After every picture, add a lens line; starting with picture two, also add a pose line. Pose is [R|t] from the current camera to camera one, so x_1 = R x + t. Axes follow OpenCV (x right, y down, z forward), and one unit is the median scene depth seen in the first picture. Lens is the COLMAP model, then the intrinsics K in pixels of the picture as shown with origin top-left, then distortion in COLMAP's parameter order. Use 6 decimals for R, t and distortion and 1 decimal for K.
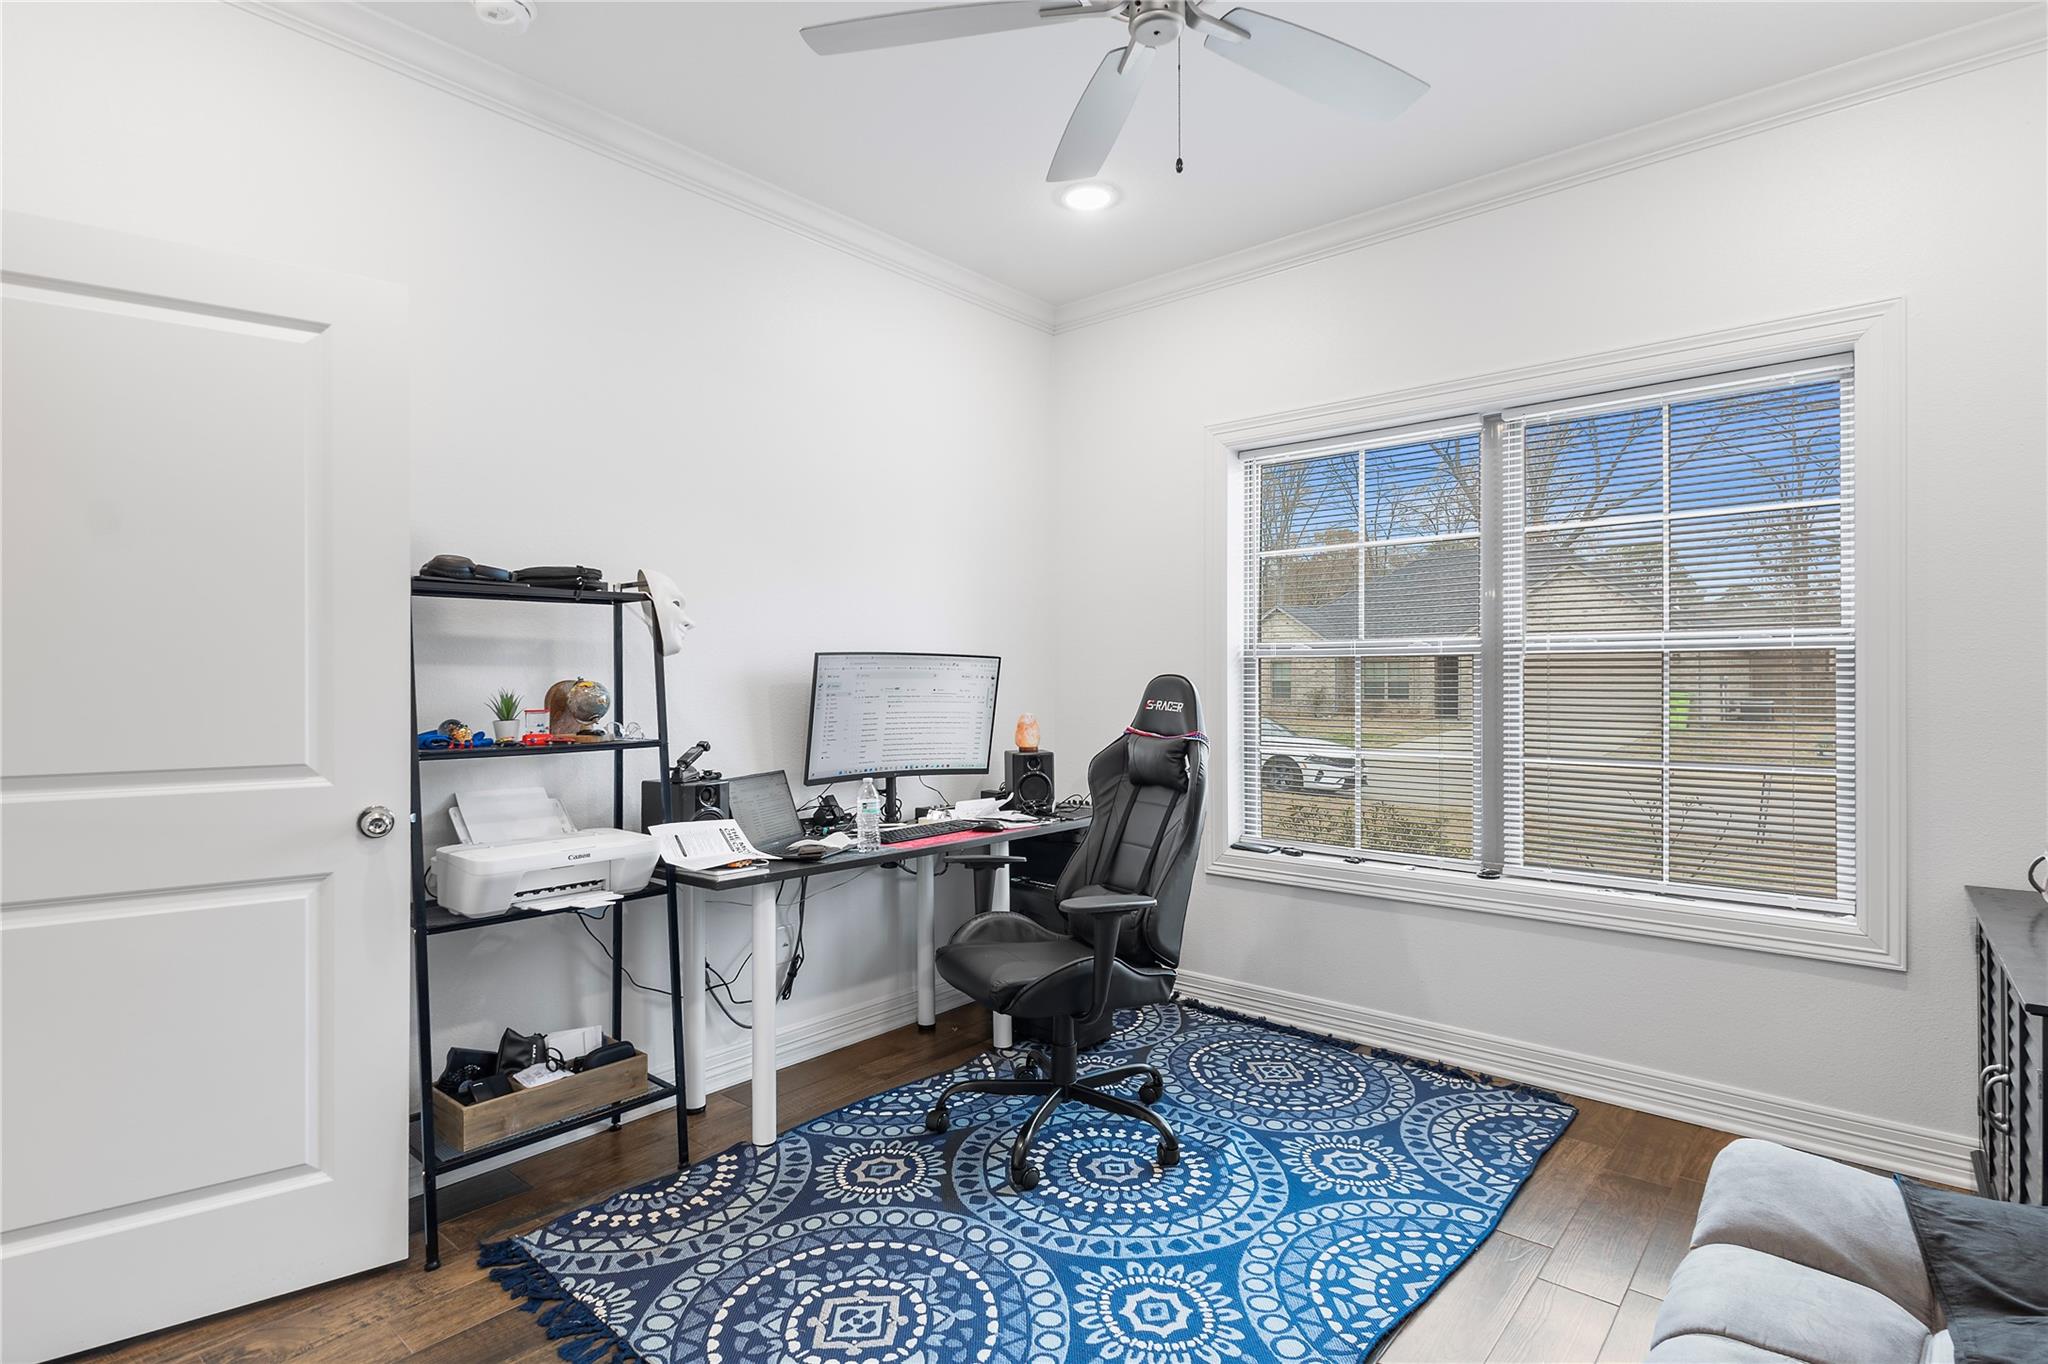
lens RADIAL K [[1017.3, 0, 1024.0], [0, 1017.3, 682.0], [0, 0, 1]] dist [0.001425, 0.000275]
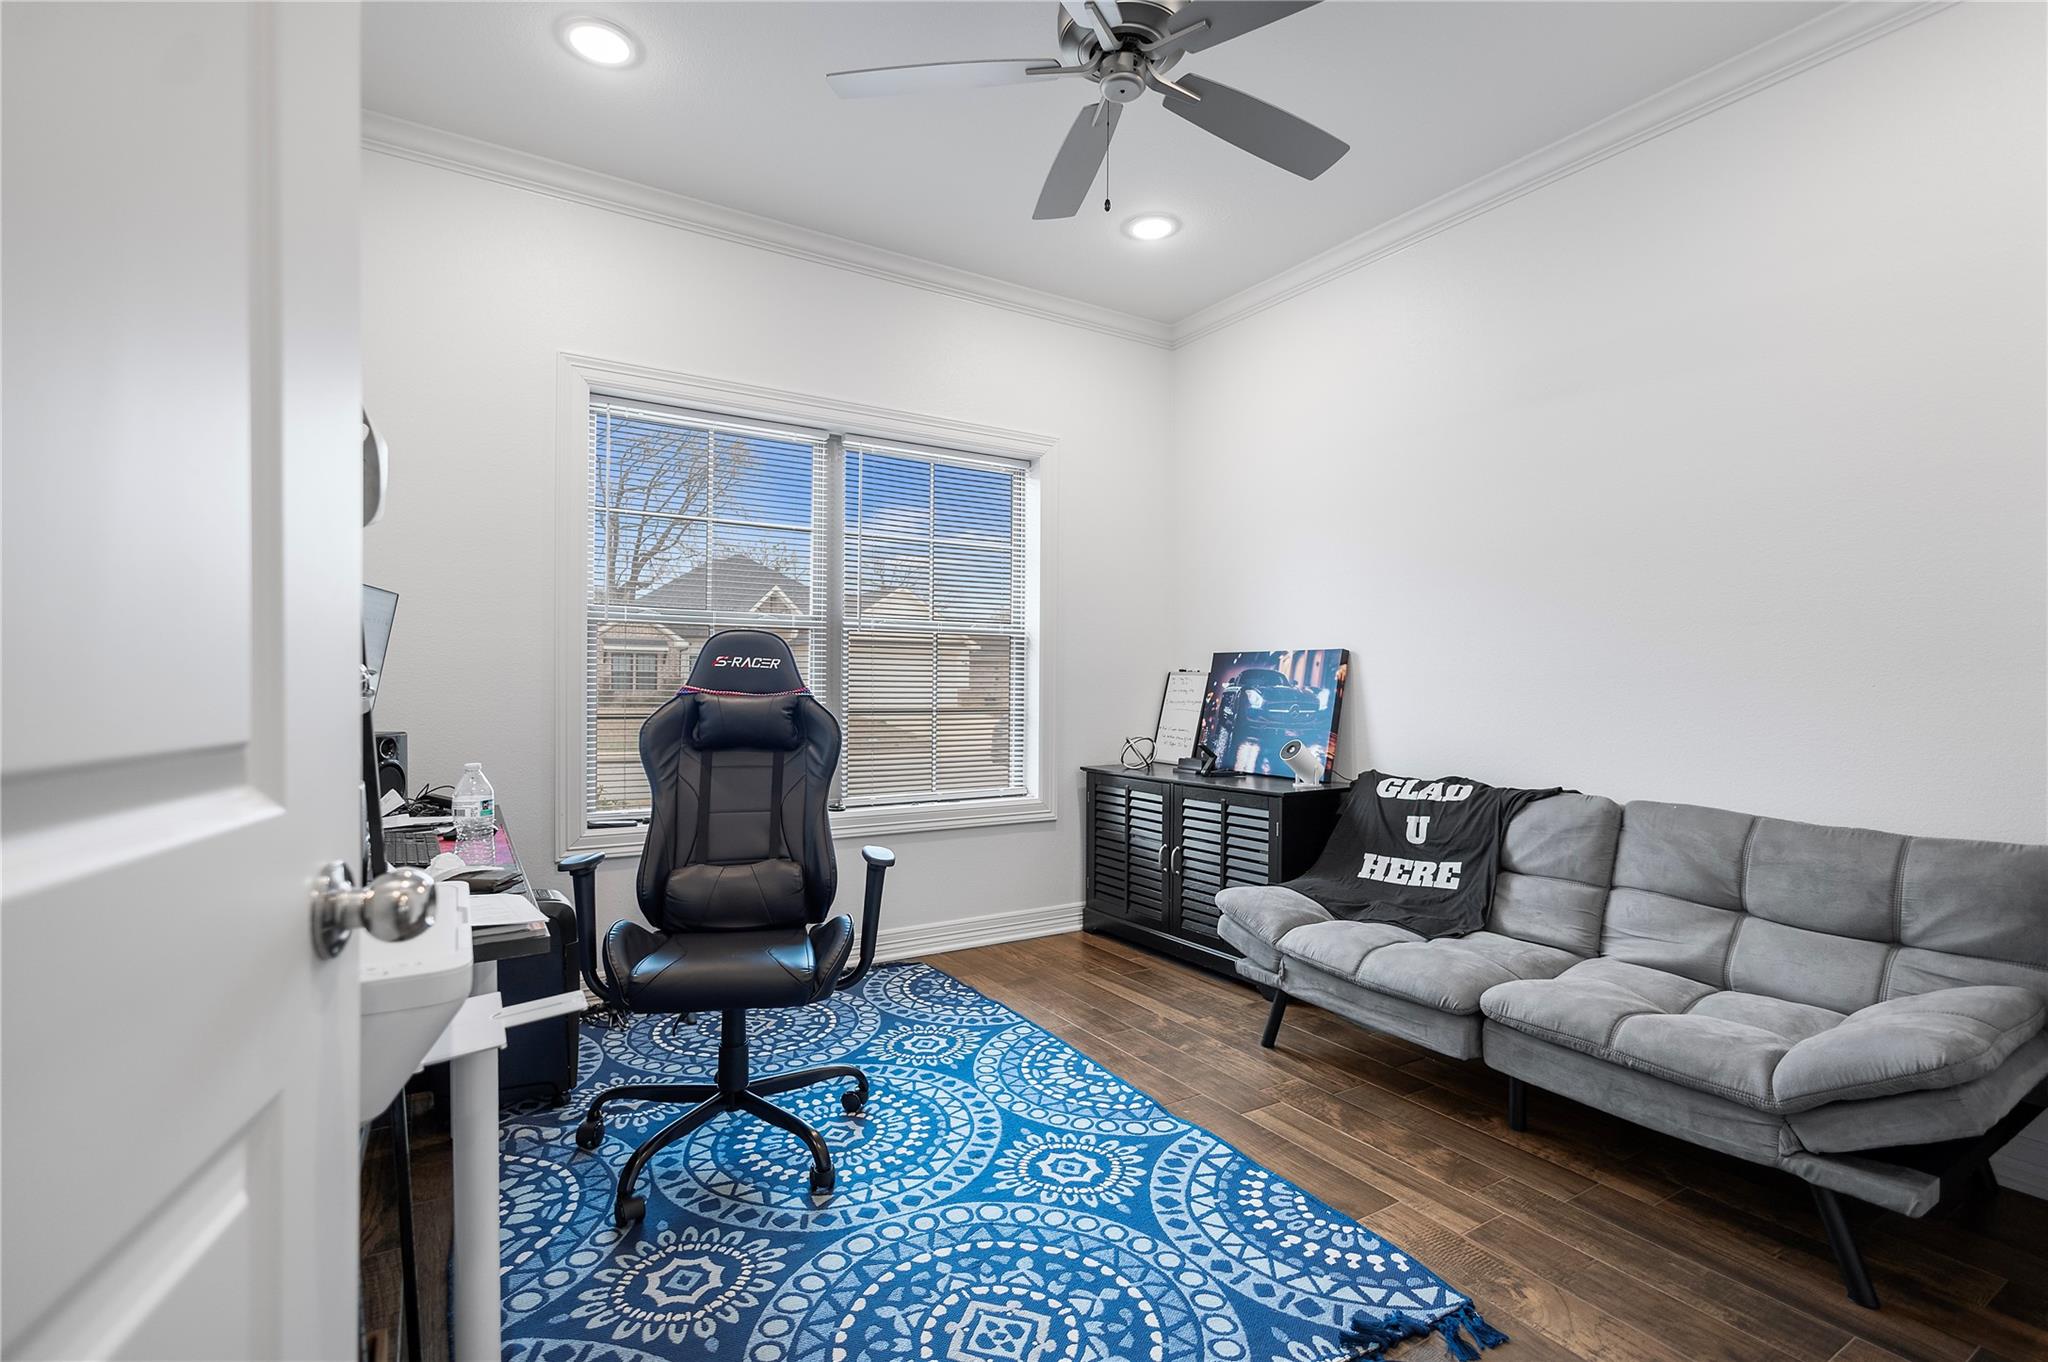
lens RADIAL K [[943.7, 0, 1024.0], [0, 943.7, 681.0], [0, 0, 1]] dist [0.001486, 0.000576]
pose [[0.299368, 0.004079, 0.954129, -0.753306], [-0.008195, 0.999965, -0.001704, 0.048107], [-0.954102, -0.007309, 0.299391, 0.590400]]
